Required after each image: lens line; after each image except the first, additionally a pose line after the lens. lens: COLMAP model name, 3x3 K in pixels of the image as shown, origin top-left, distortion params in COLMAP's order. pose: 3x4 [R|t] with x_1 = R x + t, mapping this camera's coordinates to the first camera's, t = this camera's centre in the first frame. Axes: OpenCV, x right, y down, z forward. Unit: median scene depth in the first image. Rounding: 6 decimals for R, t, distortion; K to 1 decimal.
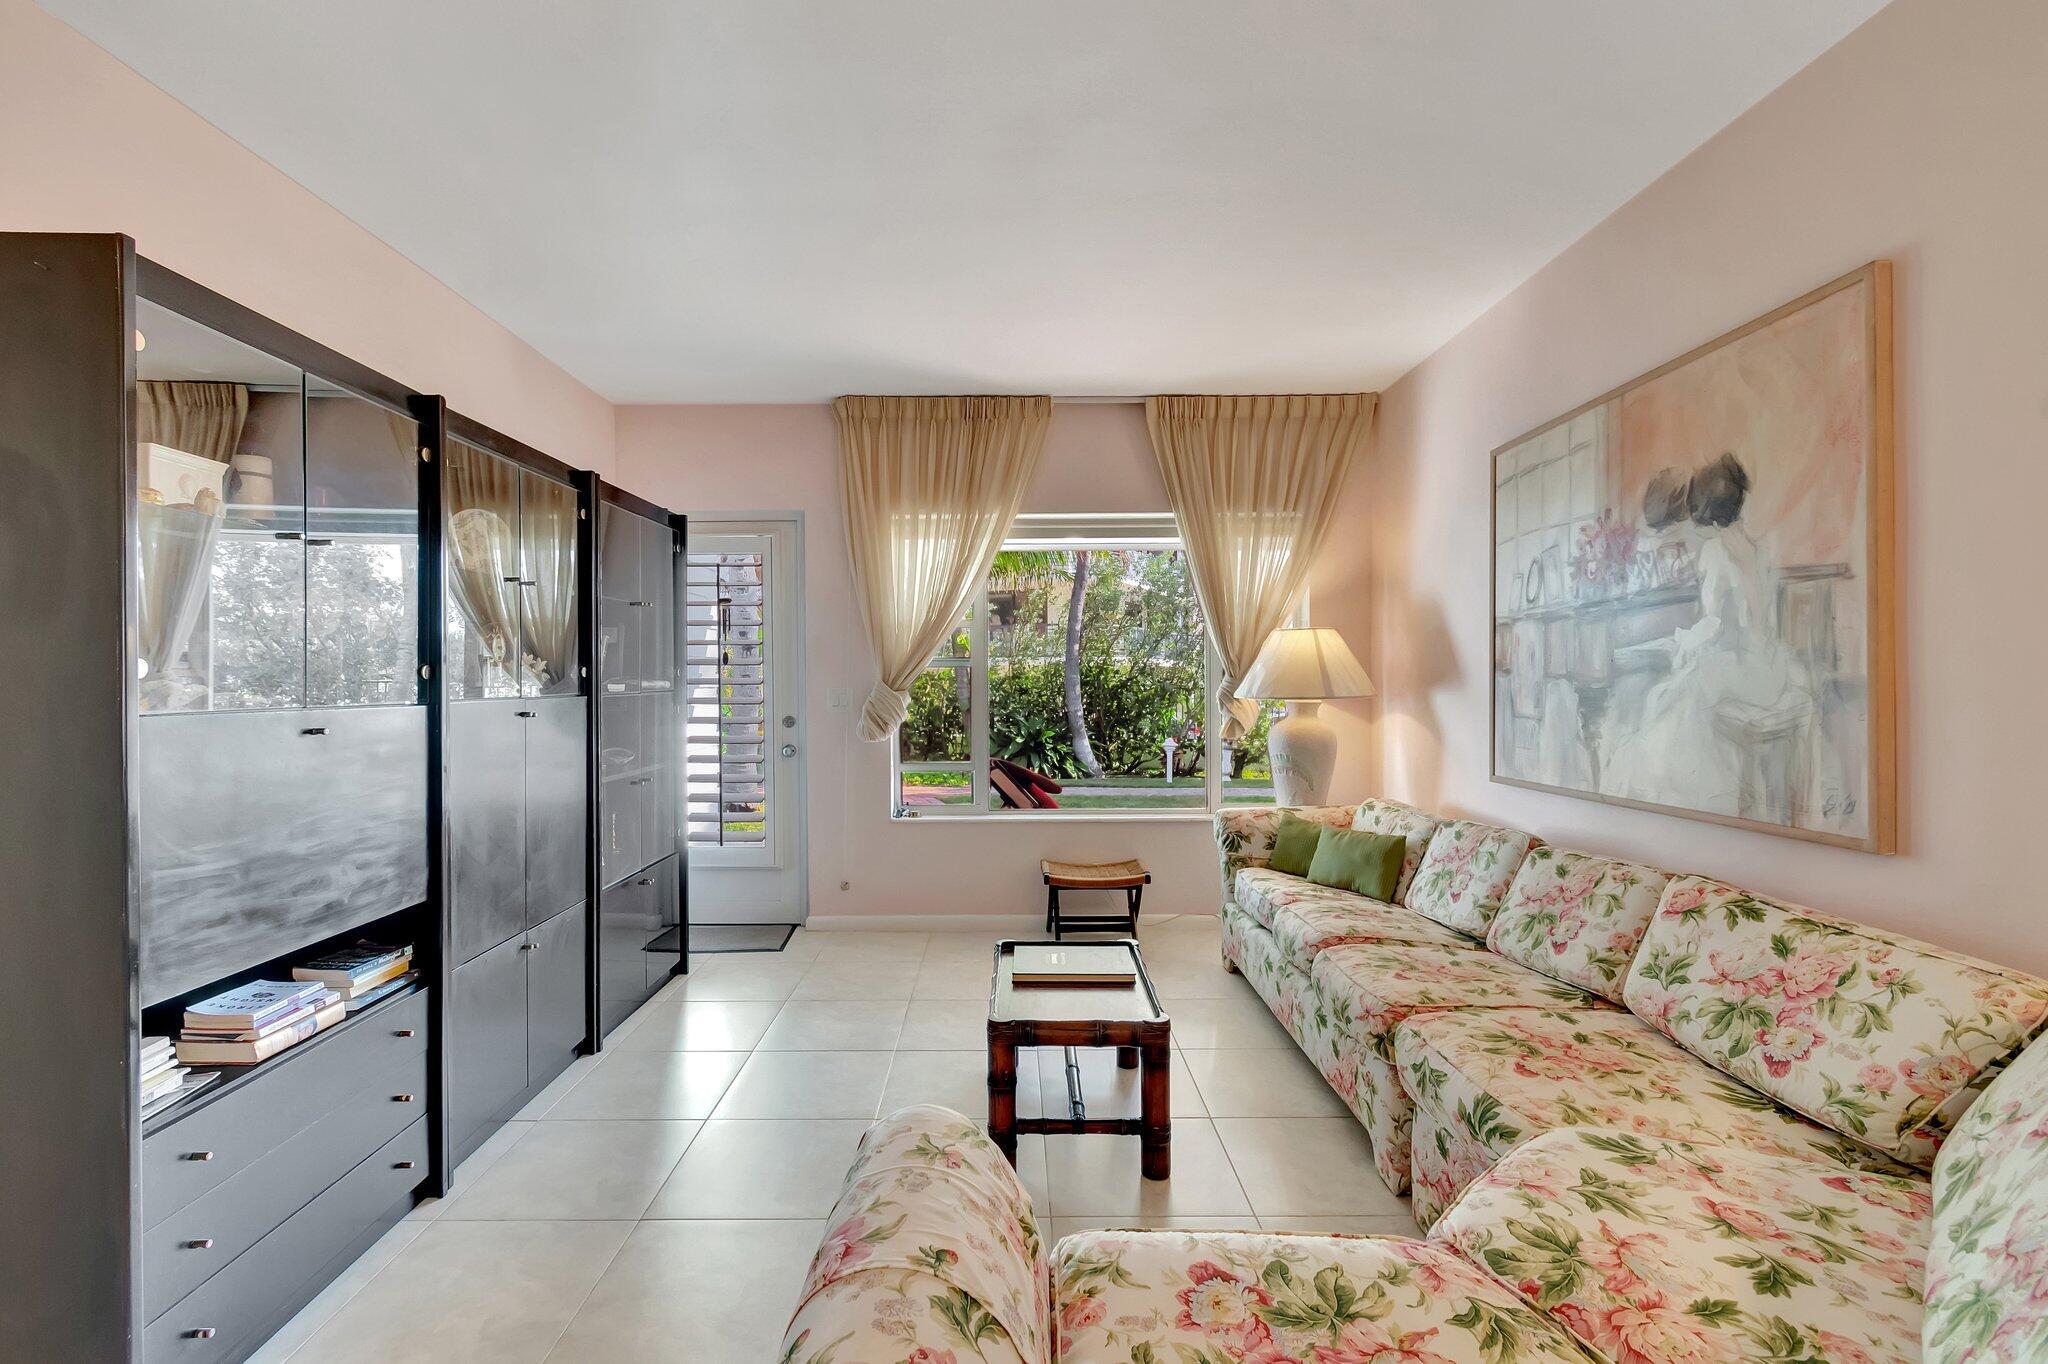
lens RADIAL K [[914.7, 0, 1004.2], [0, 914.7, 683.5], [0, 0, 1]] dist [0.002447, -0.001254]
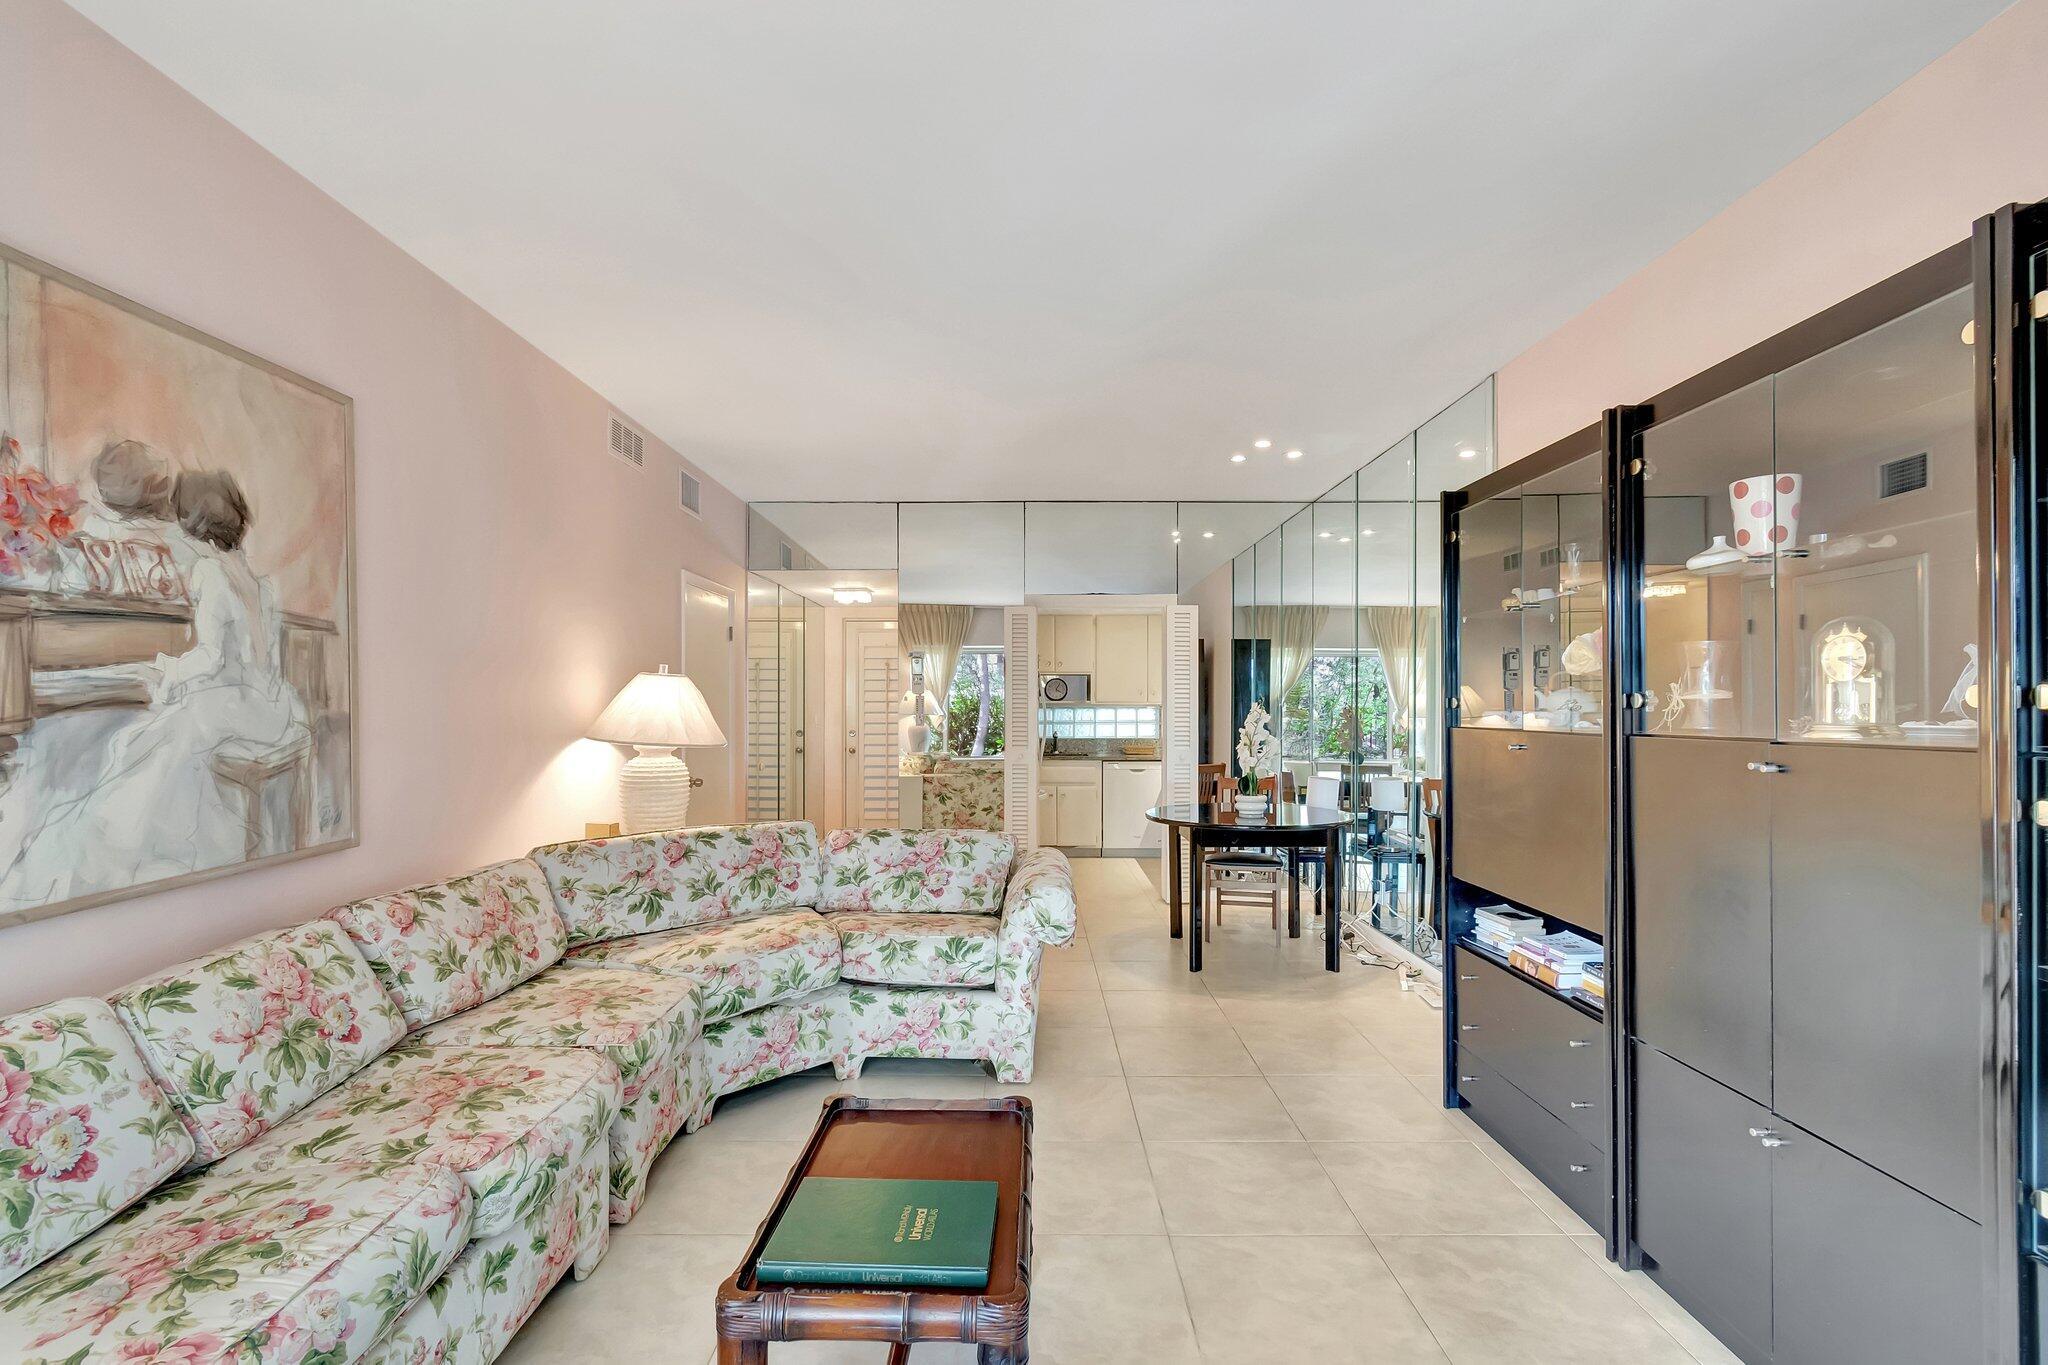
lens RADIAL K [[914.7, 0, 1021.1], [0, 914.7, 710.8], [0, 0, 1]] dist [0.002447, -0.001254]
pose [[-0.999989, 0.004732, 0.000440, -0.008839], [0.004737, 0.999921, 0.011616, -0.014891], [-0.000385, 0.011618, -0.999932, 1.618691]]
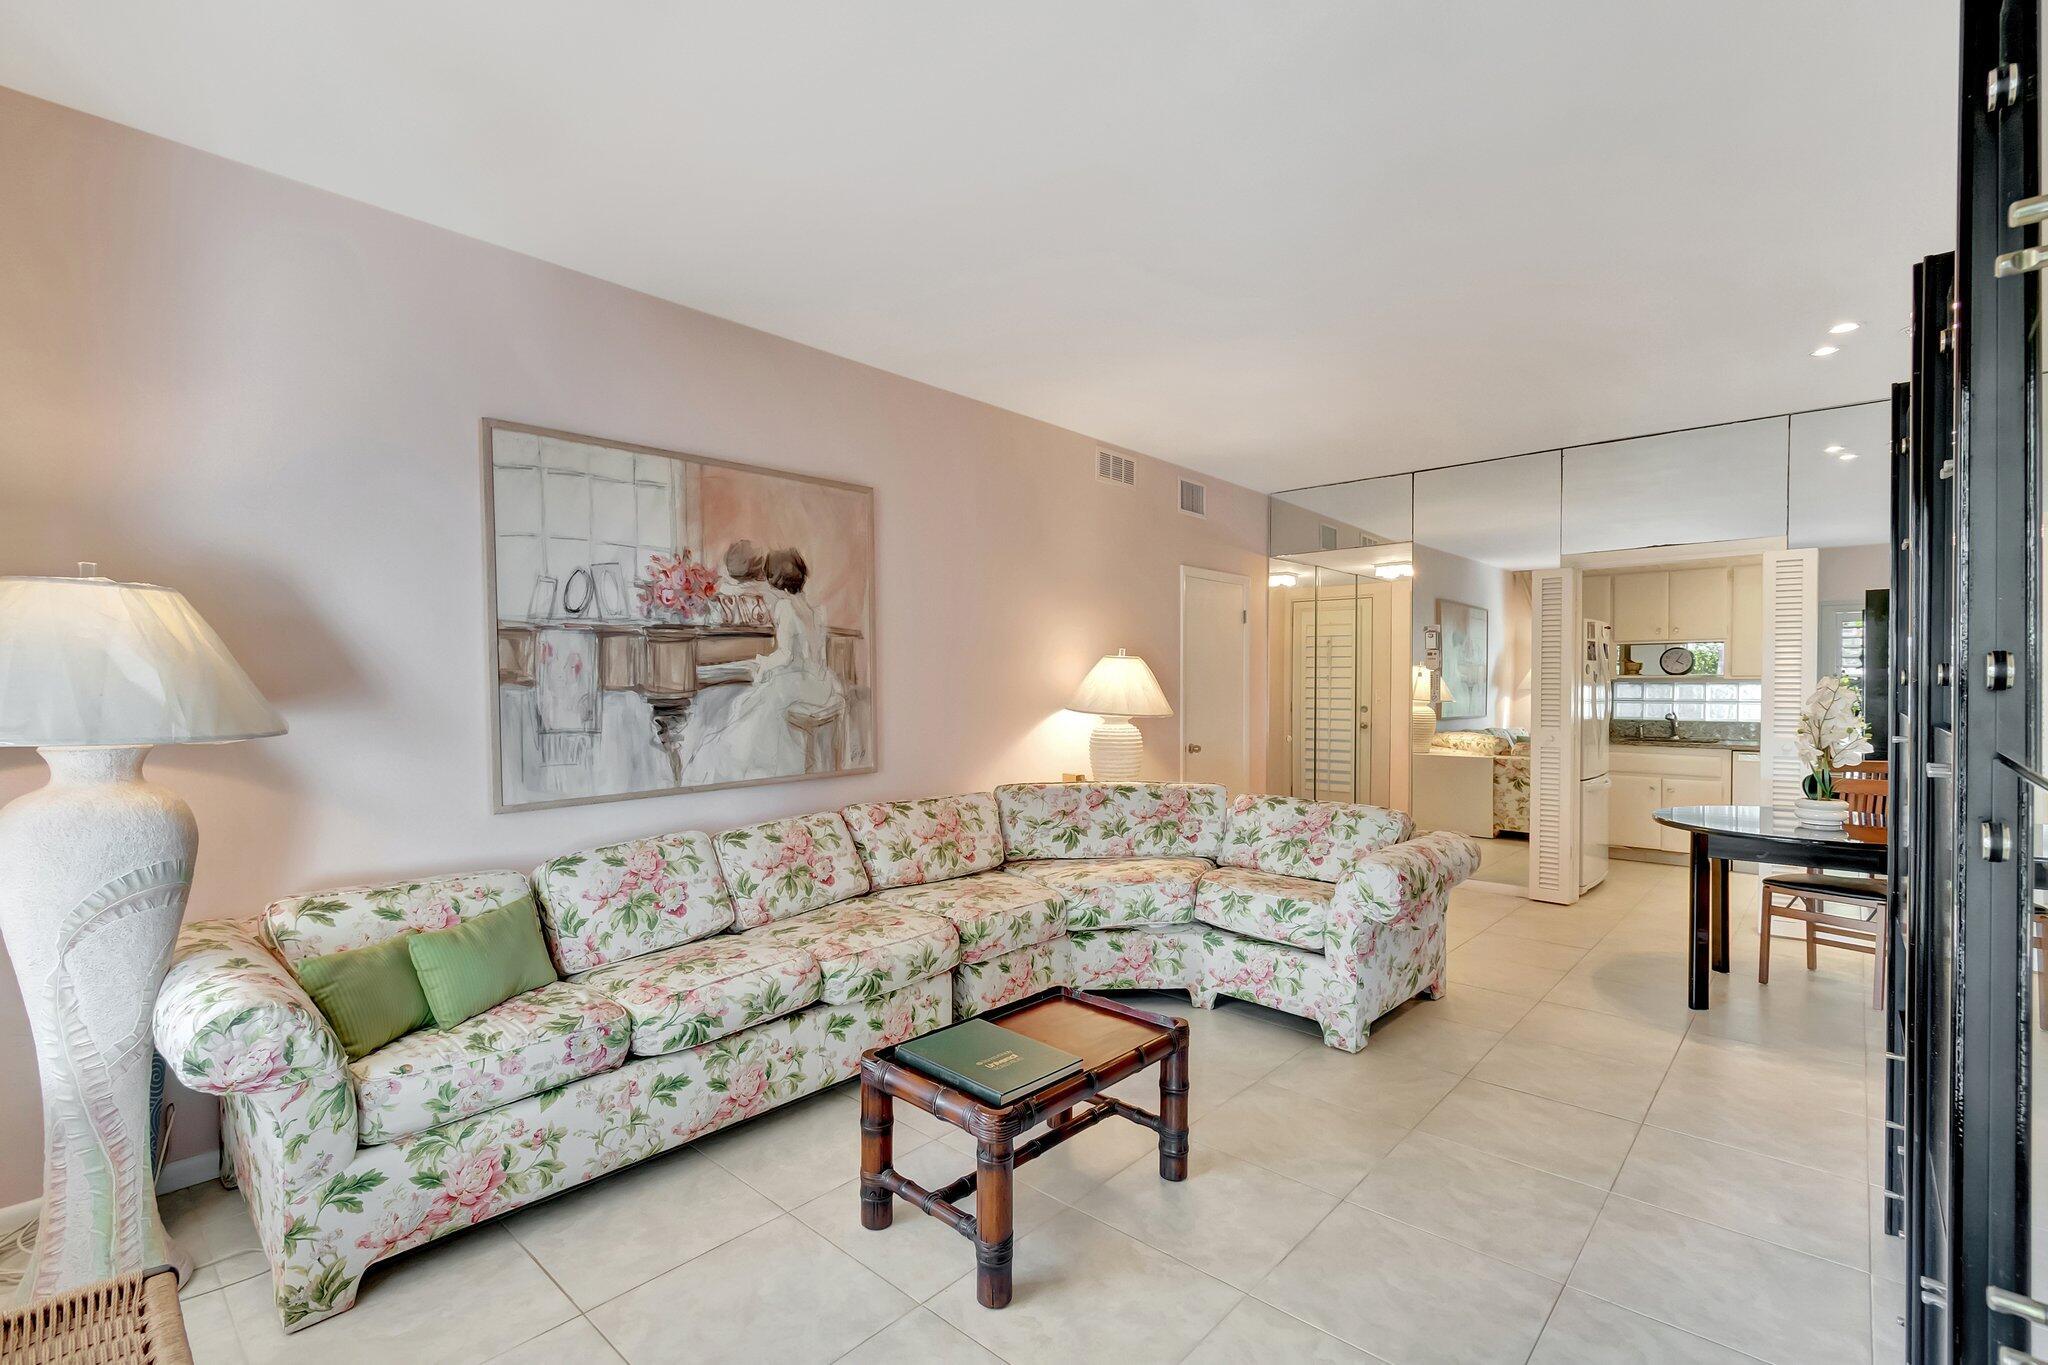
lens RADIAL K [[914.7, 0, 1027.2], [0, 914.7, 696.9], [0, 0, 1]] dist [0.002447, -0.001254]
pose [[-0.743230, -0.004042, 0.669024, -0.488653], [0.010150, 0.999799, 0.017315, -0.013233], [-0.668959, 0.019660, -0.743039, 1.613071]]
